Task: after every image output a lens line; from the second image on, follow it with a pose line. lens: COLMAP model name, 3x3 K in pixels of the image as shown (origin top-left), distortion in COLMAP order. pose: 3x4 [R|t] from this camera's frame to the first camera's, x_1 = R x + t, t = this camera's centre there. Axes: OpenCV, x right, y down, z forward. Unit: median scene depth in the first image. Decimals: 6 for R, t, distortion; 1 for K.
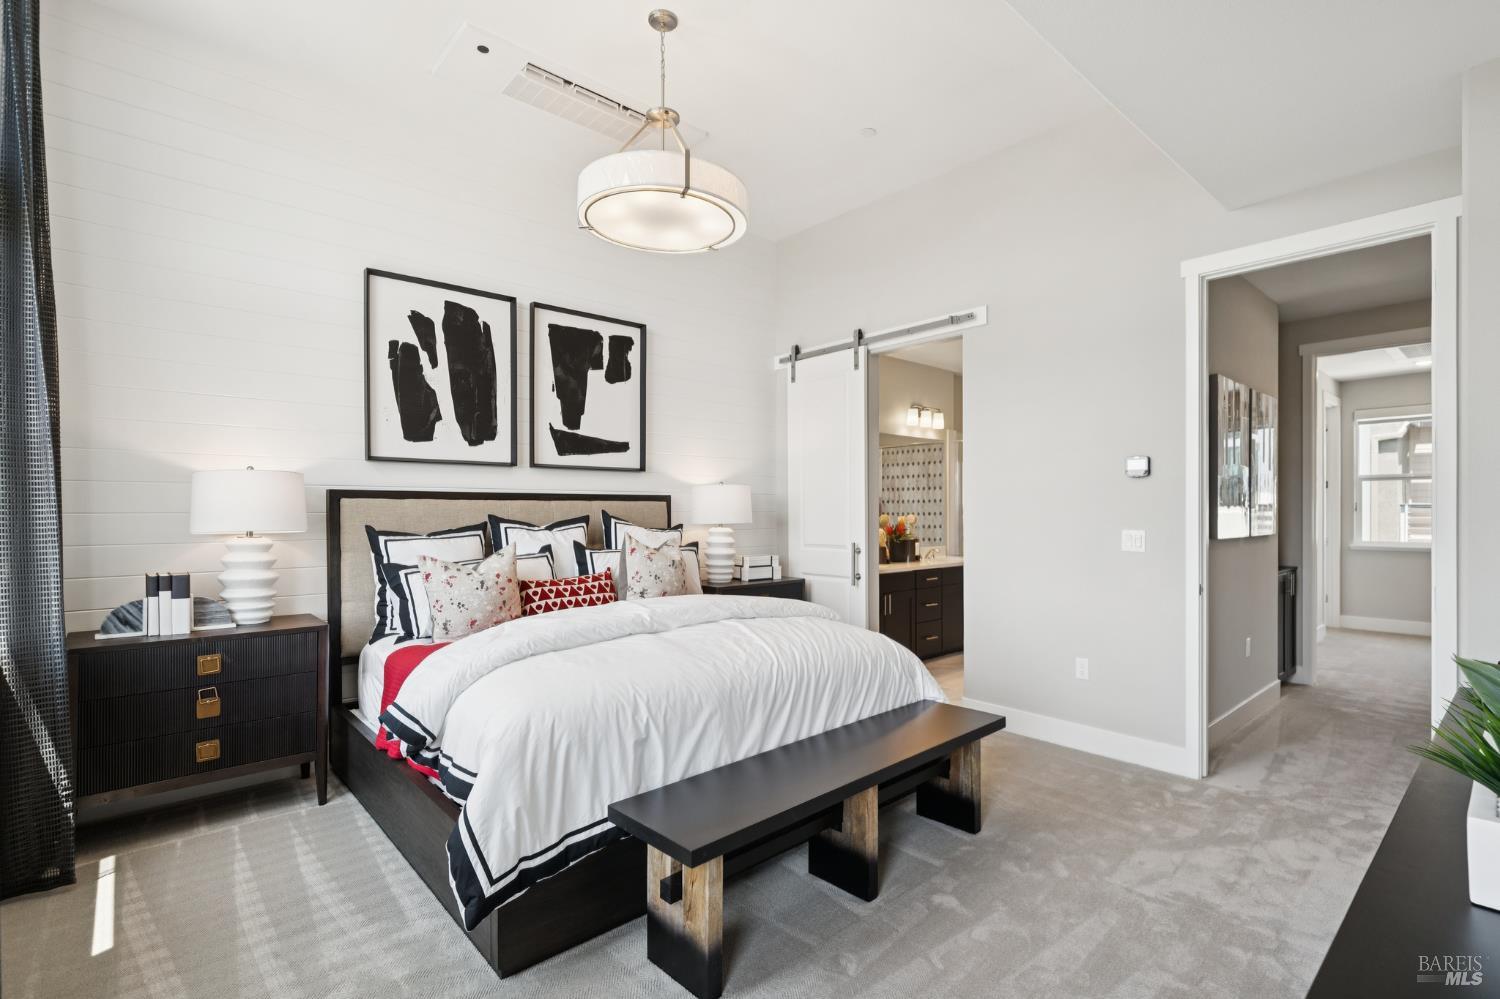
lens RADIAL K [[698.3, 0, 754.6], [0, 698.3, 503.6], [0, 0, 1]] dist [0.008283, -0.000343]
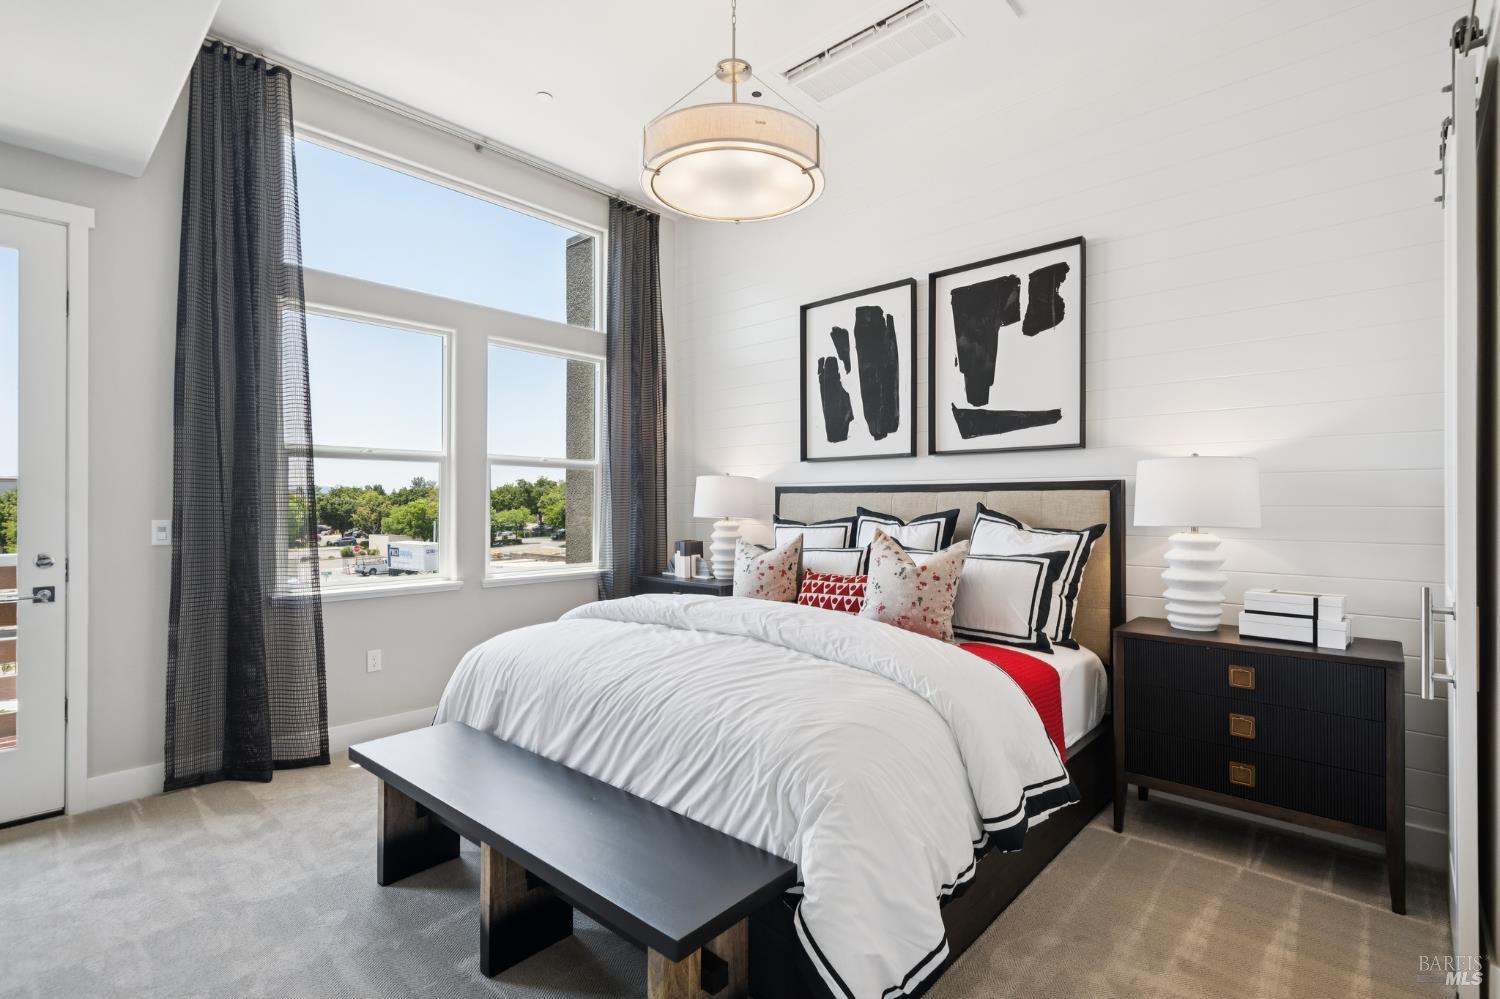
lens RADIAL K [[698.3, 0, 747.1], [0, 698.3, 501.1], [0, 0, 1]] dist [0.008283, -0.000343]
pose [[0.092665, 0.005639, -0.995681, 0.617714], [0.013217, 0.999889, 0.006893, -0.002116], [0.995610, -0.013799, 0.092580, 0.732017]]
